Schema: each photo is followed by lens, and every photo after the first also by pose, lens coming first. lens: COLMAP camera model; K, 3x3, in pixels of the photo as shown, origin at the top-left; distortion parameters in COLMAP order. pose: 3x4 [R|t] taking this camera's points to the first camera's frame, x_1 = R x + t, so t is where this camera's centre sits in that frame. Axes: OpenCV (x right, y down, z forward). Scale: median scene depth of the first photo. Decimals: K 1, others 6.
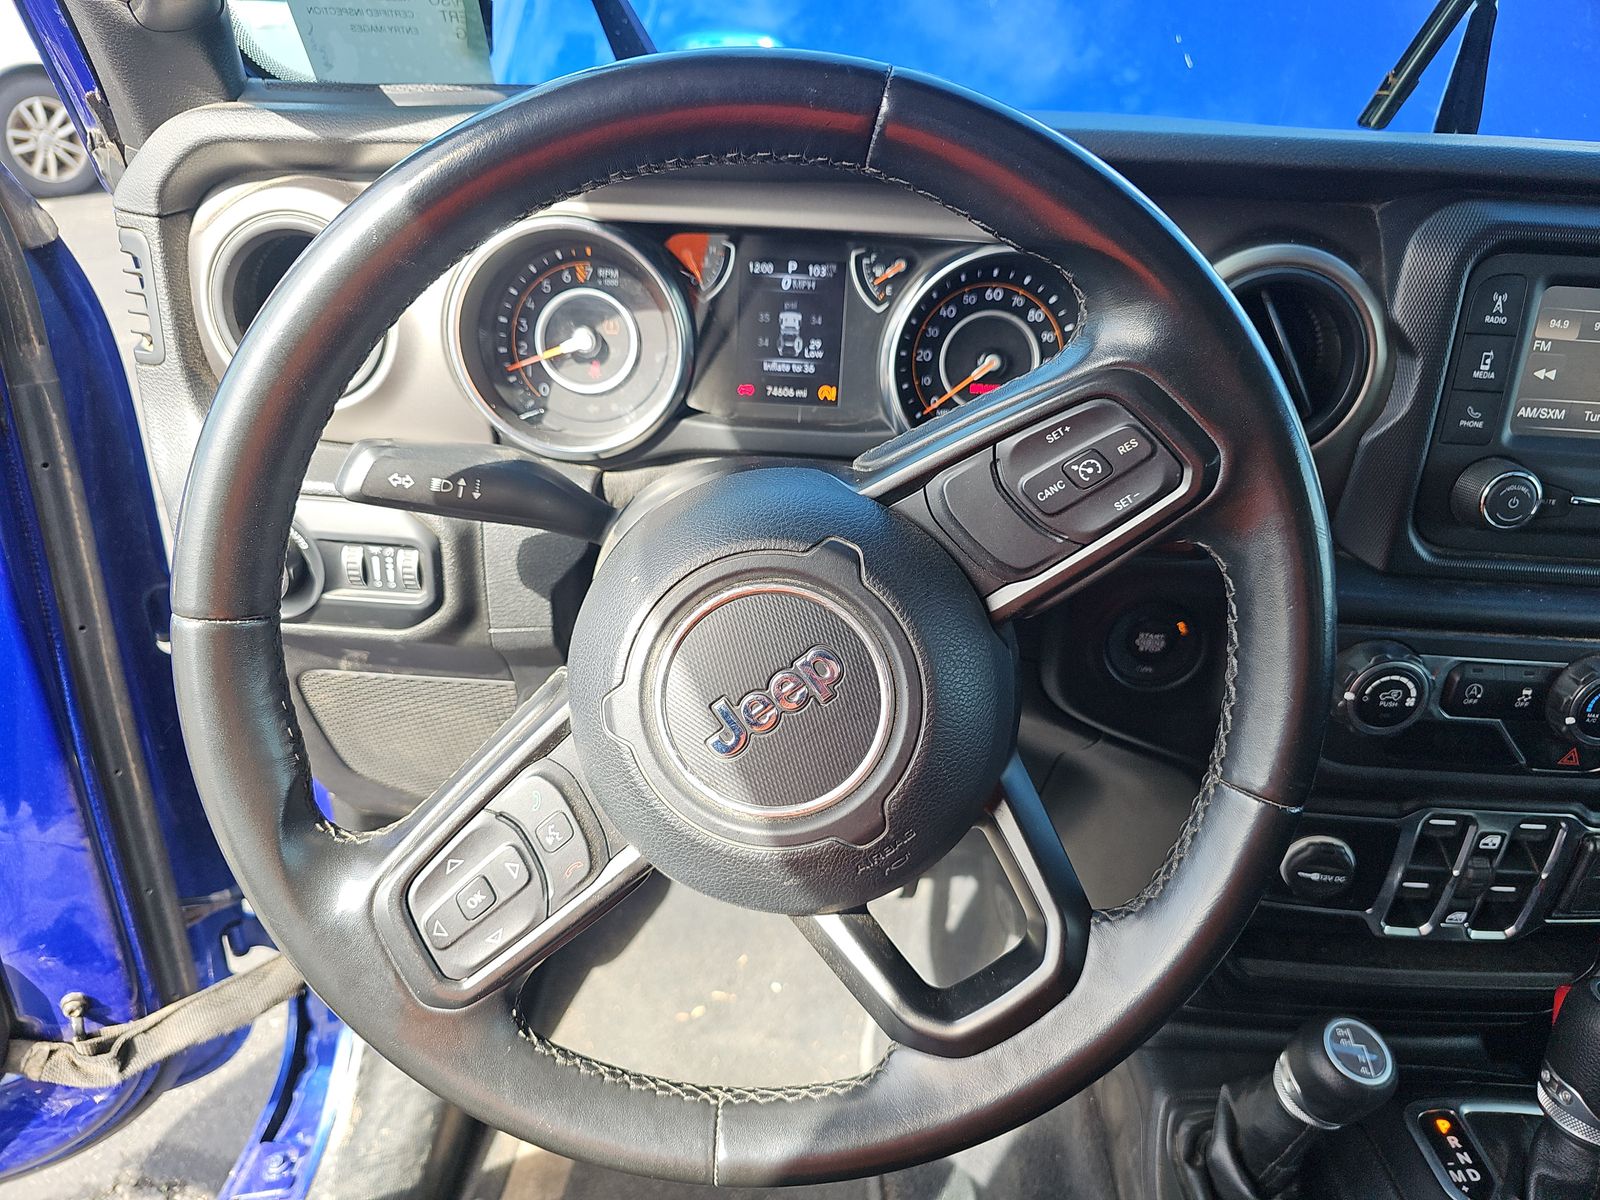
lens RADIAL K [[1006.0, 0, 792.9], [0, 1006.0, 606.9], [0, 0, 1]] dist [-0.008789, -0.012138]
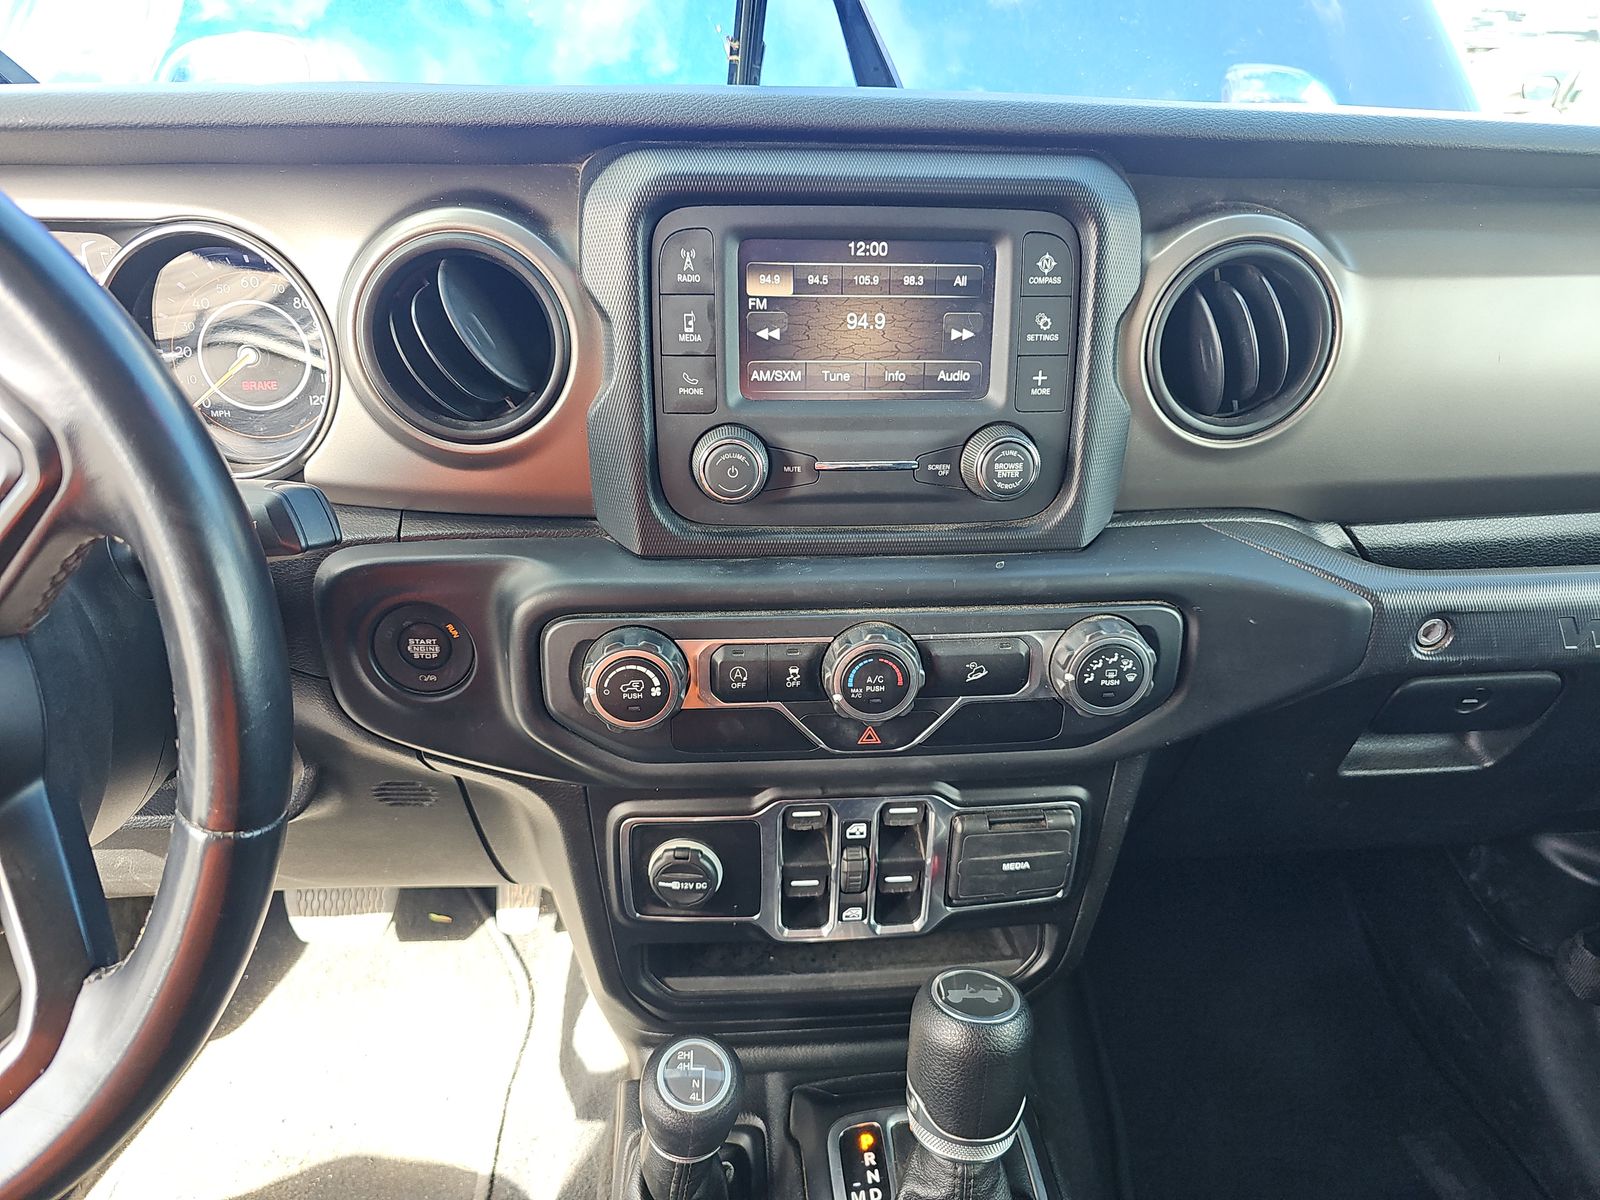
lens RADIAL K [[1065.2, 0, 799.0], [0, 1065.2, 593.6], [0, 0, 1]] dist [0.008966, -0.016681]
pose [[0.992863, -0.074788, 0.092895, 0.581758], [0.077050, 0.996806, -0.021003, 0.030598], [-0.091027, 0.028011, 0.995454, 0.000055]]
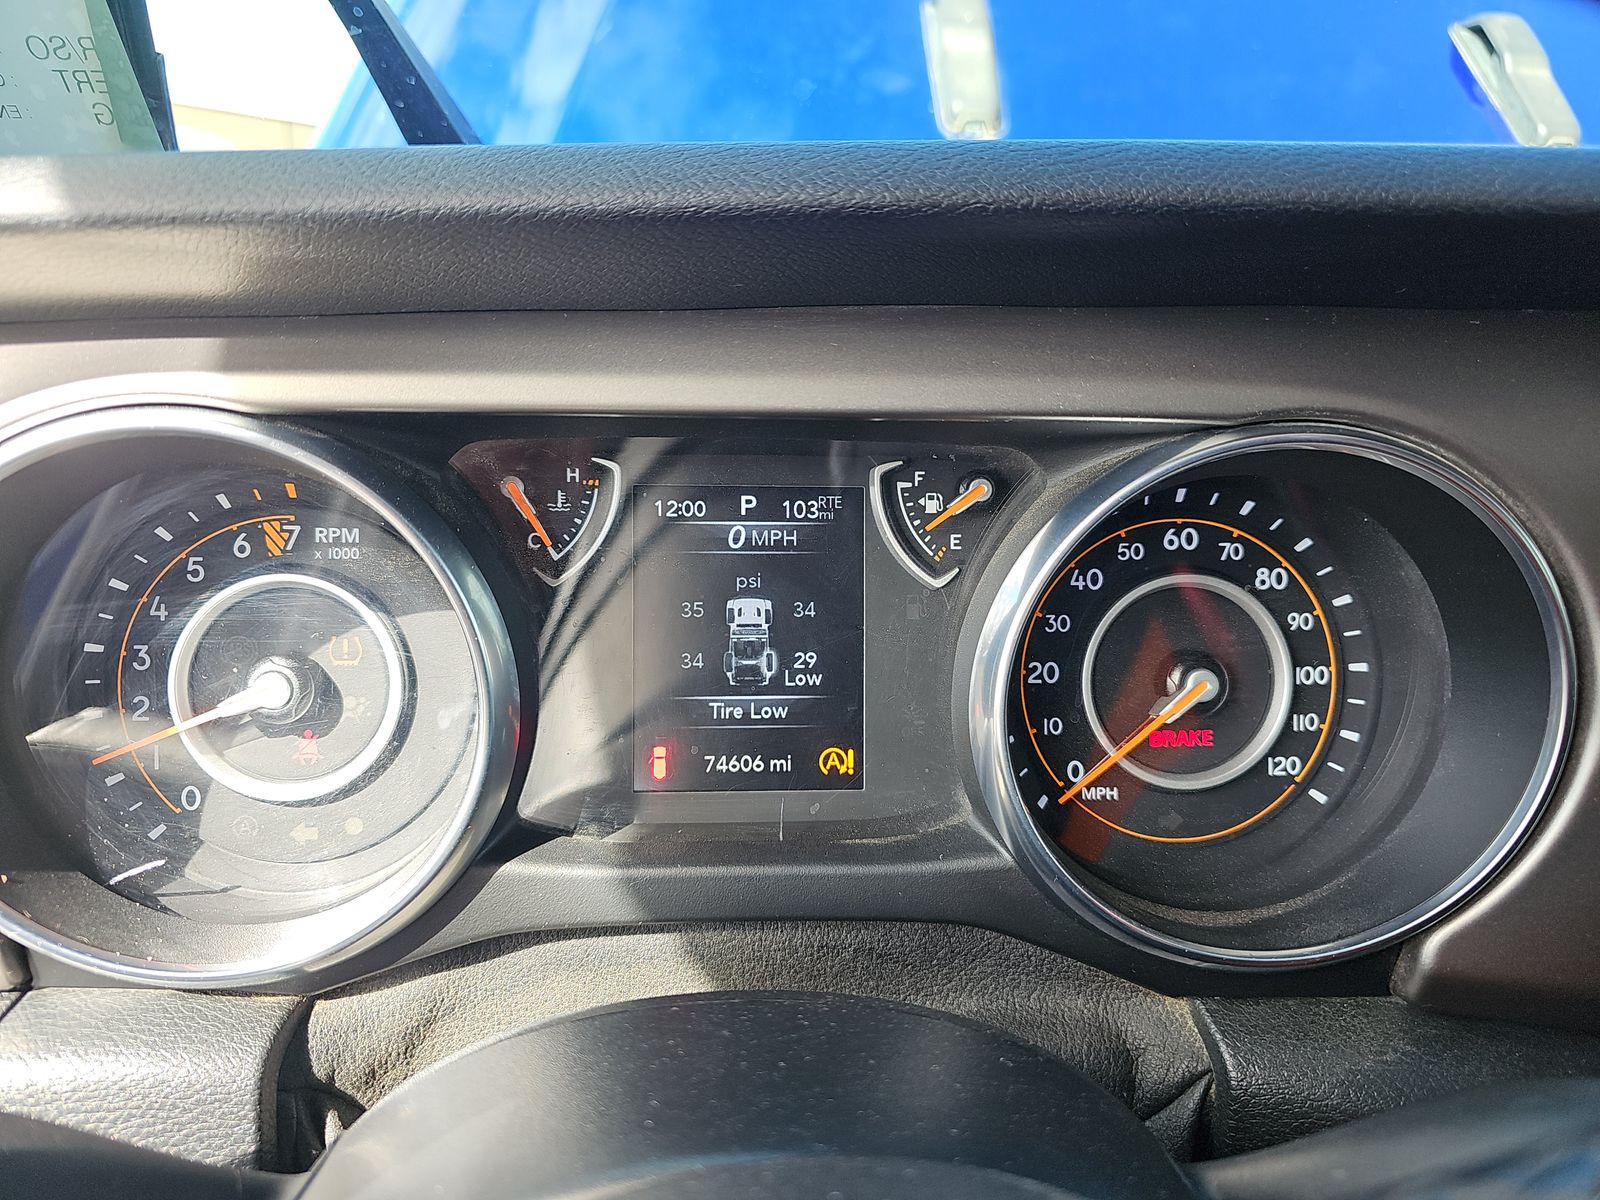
lens RADIAL K [[1065.2, 0, 801.5], [0, 1065.2, 601.1], [0, 0, 1]] dist [0.008966, -0.016681]
pose [[0.997277, -0.050129, 0.054086, -0.004811], [0.061546, 0.969807, -0.235979, -0.176146], [-0.040624, 0.238666, 0.970252, 0.529081]]
